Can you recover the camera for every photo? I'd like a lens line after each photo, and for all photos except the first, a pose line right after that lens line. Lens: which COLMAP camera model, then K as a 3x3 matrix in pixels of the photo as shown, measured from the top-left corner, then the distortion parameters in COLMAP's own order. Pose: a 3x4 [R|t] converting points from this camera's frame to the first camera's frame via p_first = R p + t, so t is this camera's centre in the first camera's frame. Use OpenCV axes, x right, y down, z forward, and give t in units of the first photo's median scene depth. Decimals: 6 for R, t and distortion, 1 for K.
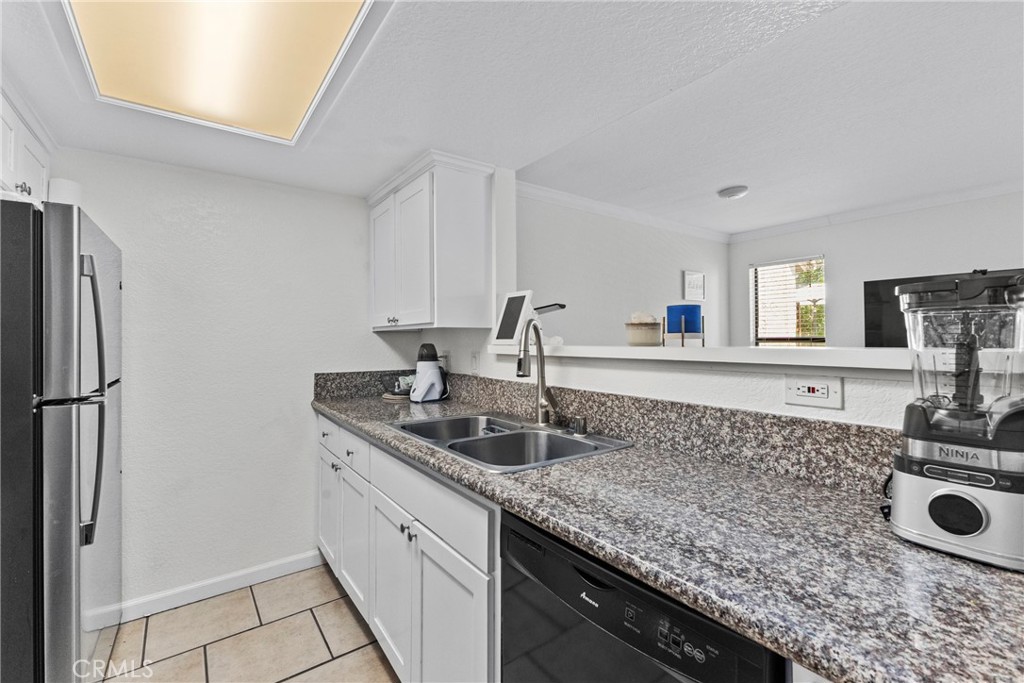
lens RADIAL K [[453.9, 0, 510.9], [0, 453.9, 331.2], [0, 0, 1]] dist [0.018725, -0.001723]
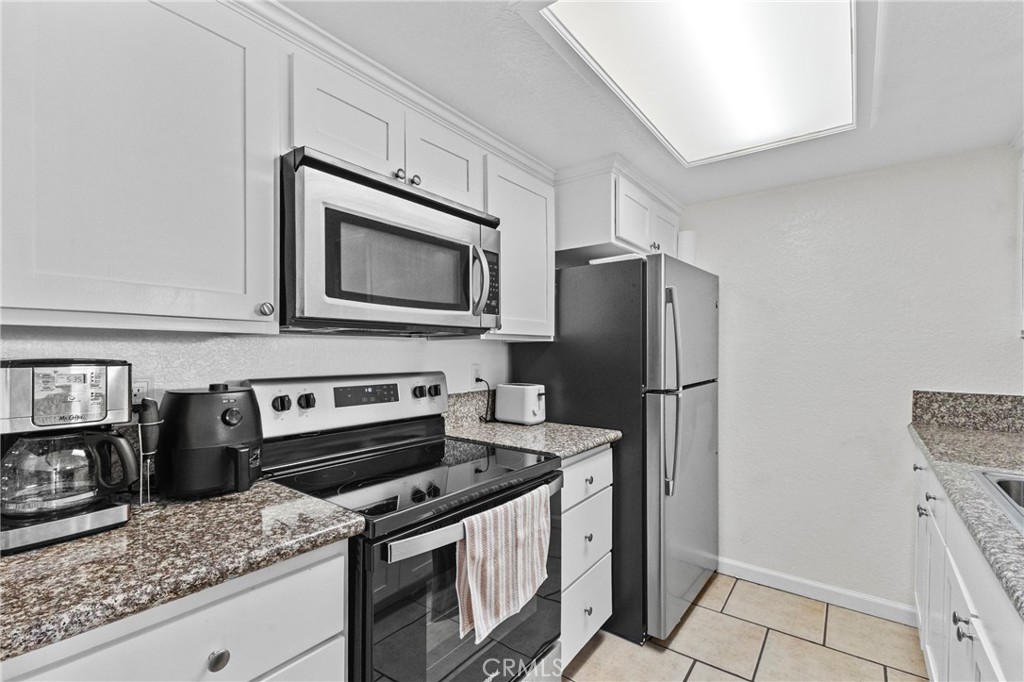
lens RADIAL K [[453.9, 0, 514.7], [0, 453.9, 351.5], [0, 0, 1]] dist [0.018725, -0.001723]
pose [[0.303711, 0.012456, -0.952683, 0.164041], [0.015672, 0.999714, 0.018067, -0.003343], [0.952635, -0.020418, 0.303429, 0.098487]]
